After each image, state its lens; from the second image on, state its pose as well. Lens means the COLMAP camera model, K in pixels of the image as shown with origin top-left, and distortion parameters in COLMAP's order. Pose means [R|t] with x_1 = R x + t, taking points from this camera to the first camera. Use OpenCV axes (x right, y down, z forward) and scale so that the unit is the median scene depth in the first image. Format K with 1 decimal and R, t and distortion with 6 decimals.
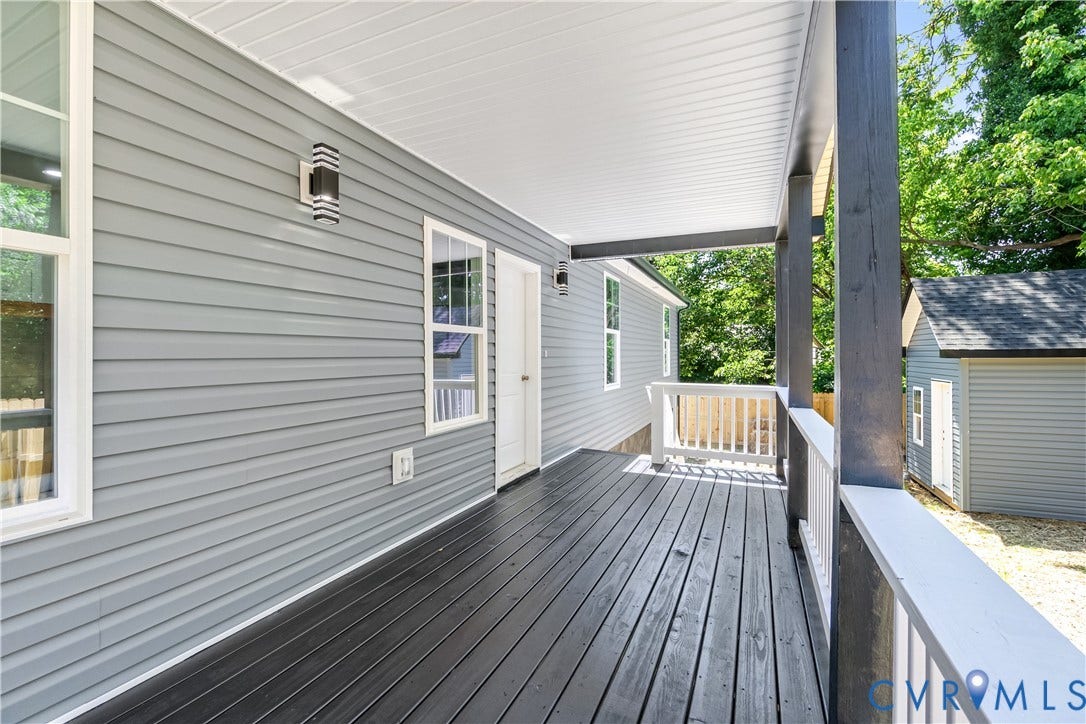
lens RADIAL K [[475.3, 0, 538.2], [0, 475.3, 351.6], [0, 0, 1]] dist [0.000326, -0.000059]
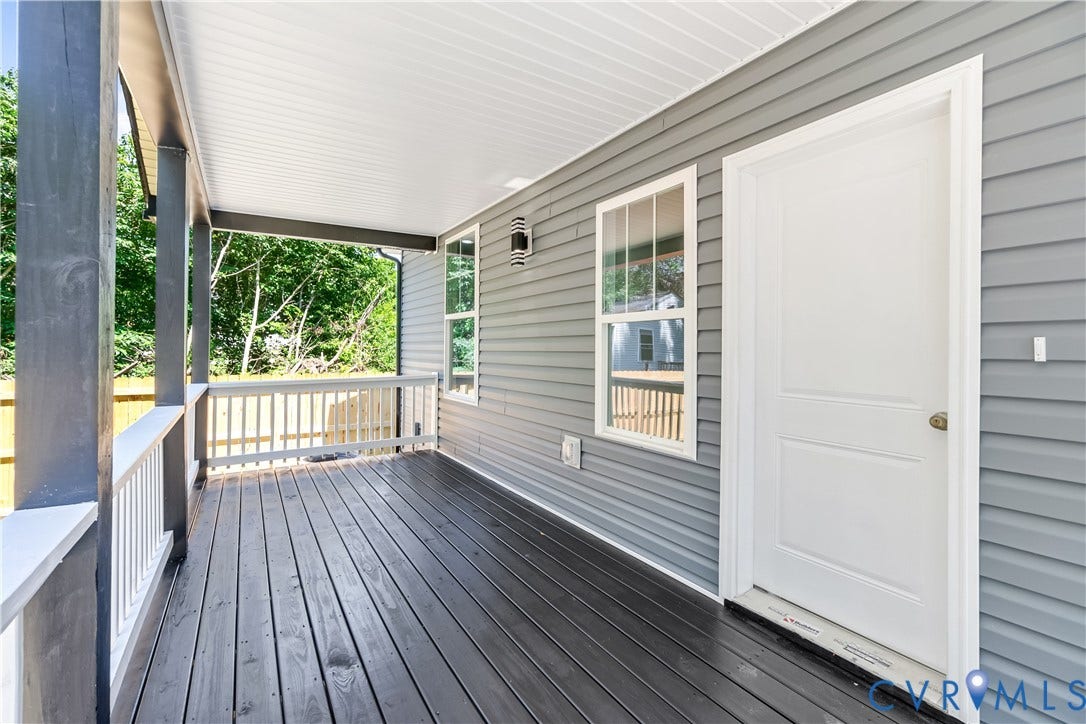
lens RADIAL K [[492.8, 0, 542.2], [0, 492.8, 349.2], [0, 0, 1]] dist [-0.018057, -0.000072]
pose [[-0.559932, -0.012429, -0.828445, 0.640461], [-0.009862, 0.999917, -0.008336, 0.014967], [0.828480, 0.003503, -0.560008, 1.466974]]
